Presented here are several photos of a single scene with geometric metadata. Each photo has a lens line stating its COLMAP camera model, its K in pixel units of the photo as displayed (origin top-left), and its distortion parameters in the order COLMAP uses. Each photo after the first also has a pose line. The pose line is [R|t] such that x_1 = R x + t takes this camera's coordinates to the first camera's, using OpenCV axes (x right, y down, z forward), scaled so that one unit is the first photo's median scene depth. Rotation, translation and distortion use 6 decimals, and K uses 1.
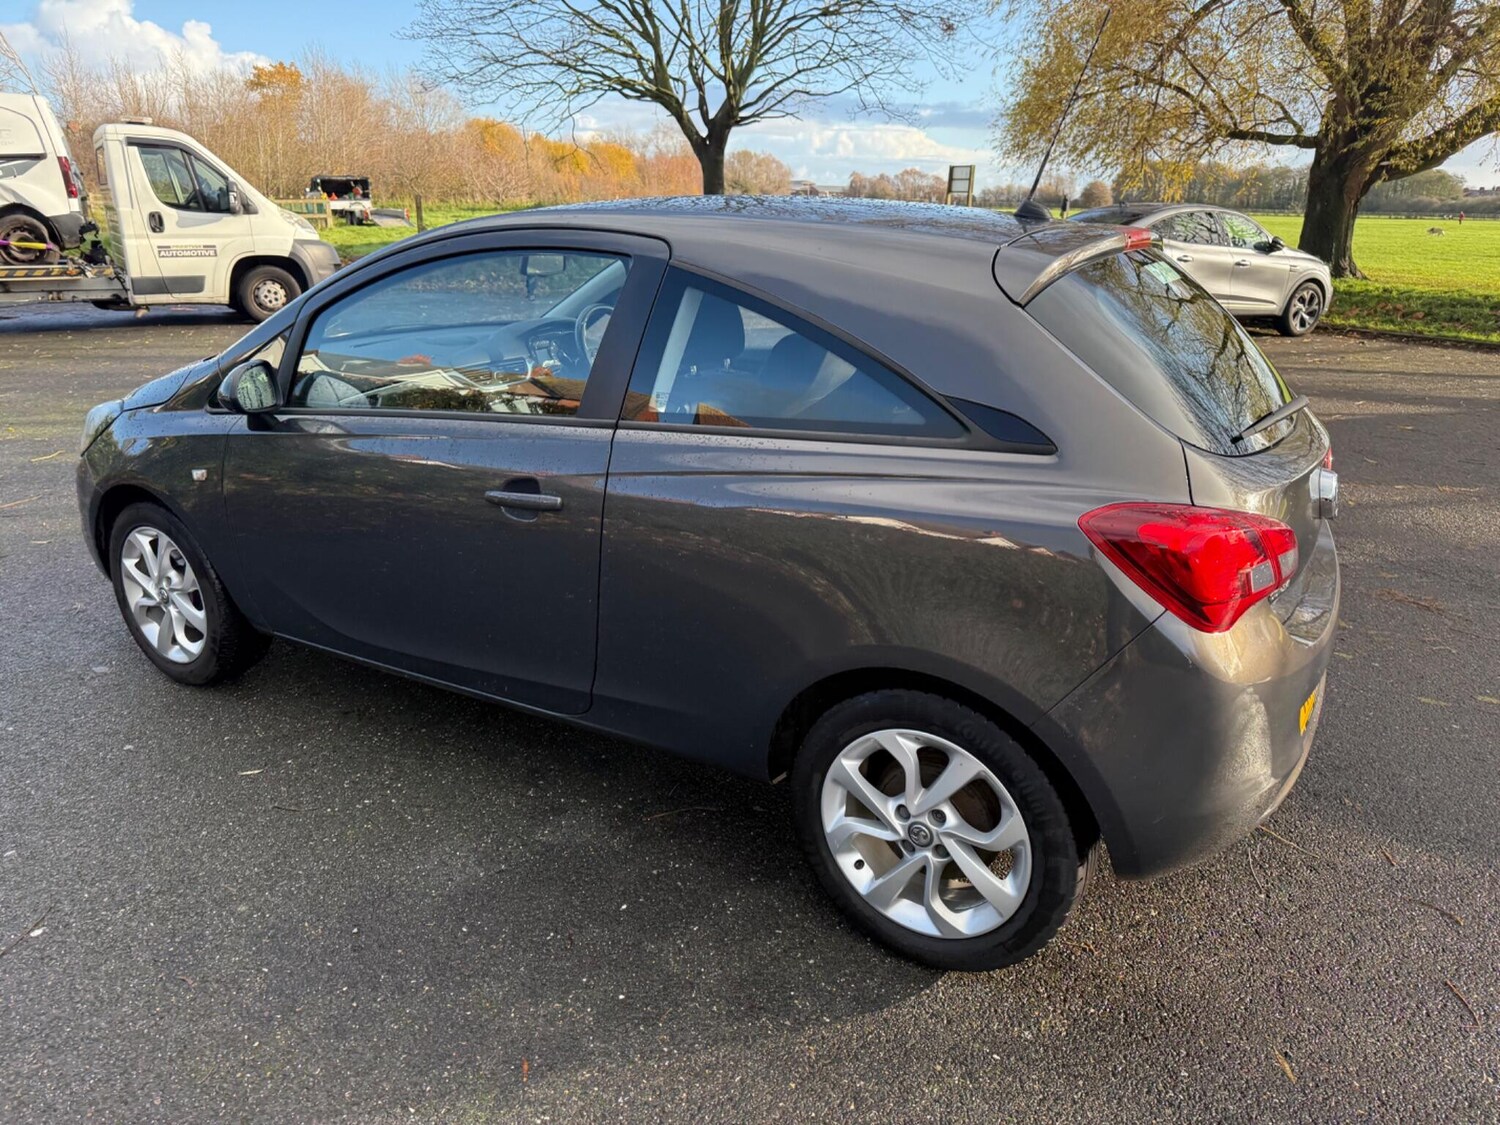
lens RADIAL K [[1115.1, 0, 731.6], [0, 1115.1, 565.6], [0, 0, 1]] dist [0.026227, -0.043351]
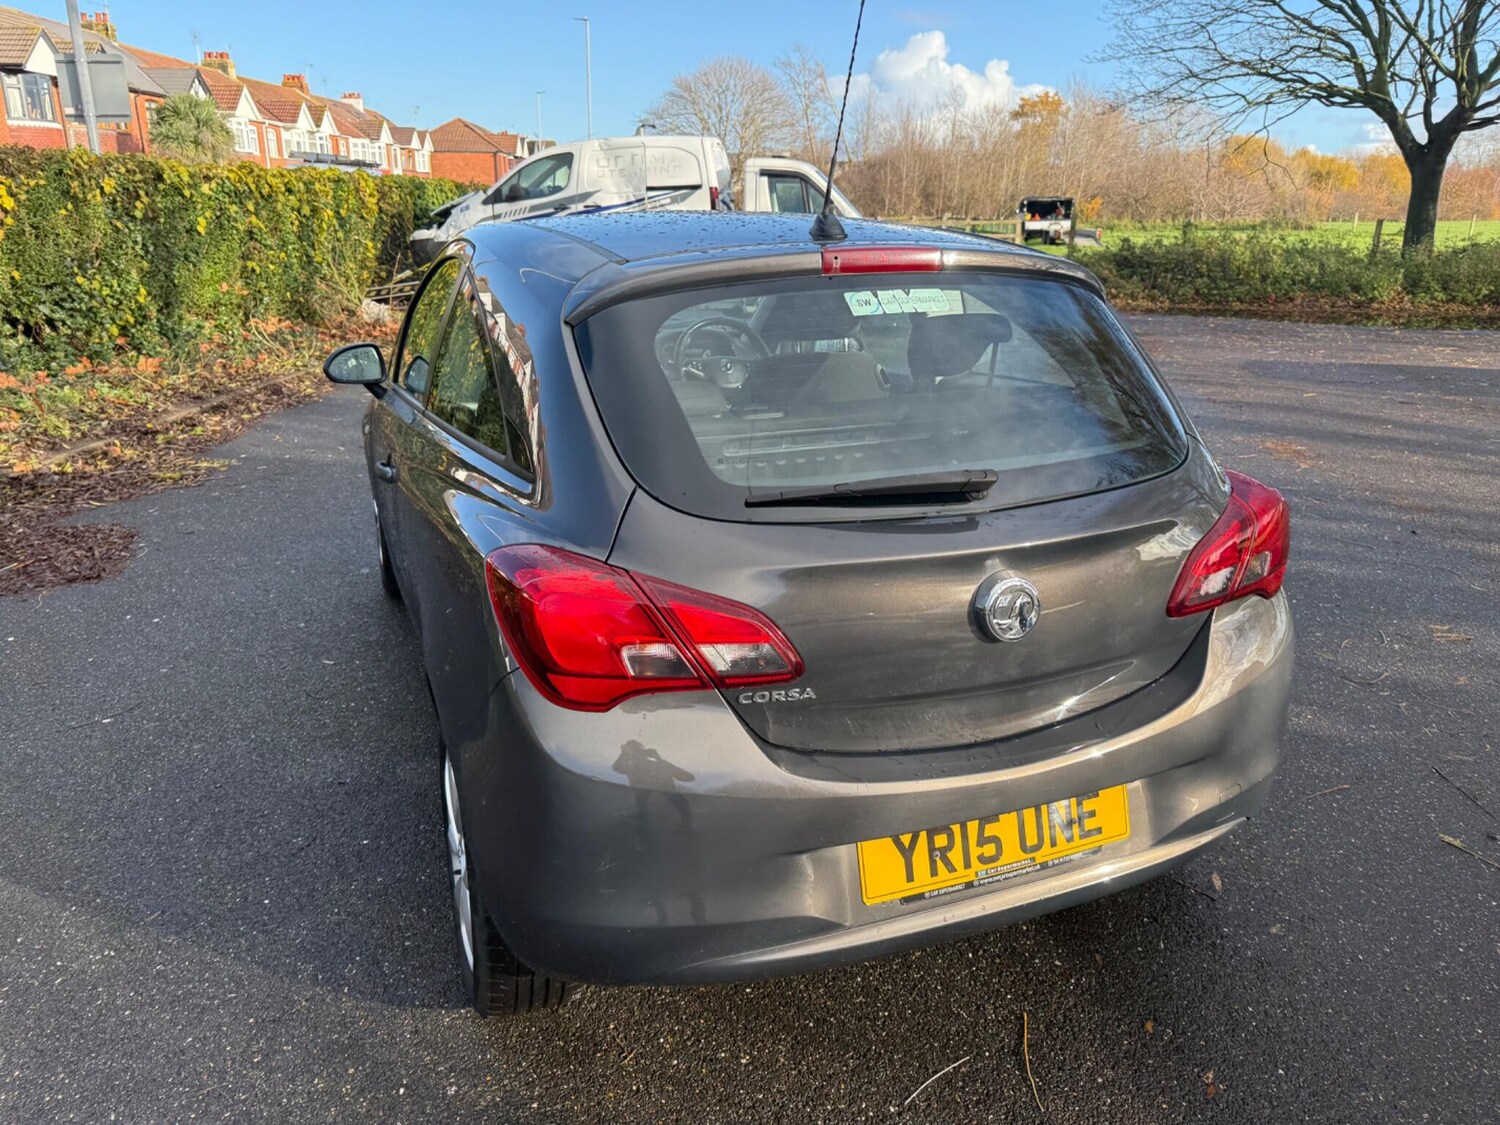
lens RADIAL K [[1080.5, 0, 743.4], [0, 1080.5, 568.7], [0, 0, 1]] dist [0.001609, -0.009322]
pose [[0.787341, 0.182744, -0.588812, 0.115241], [-0.184927, 0.981086, 0.057212, -0.014576], [0.588130, 0.063842, 0.806243, 0.046742]]
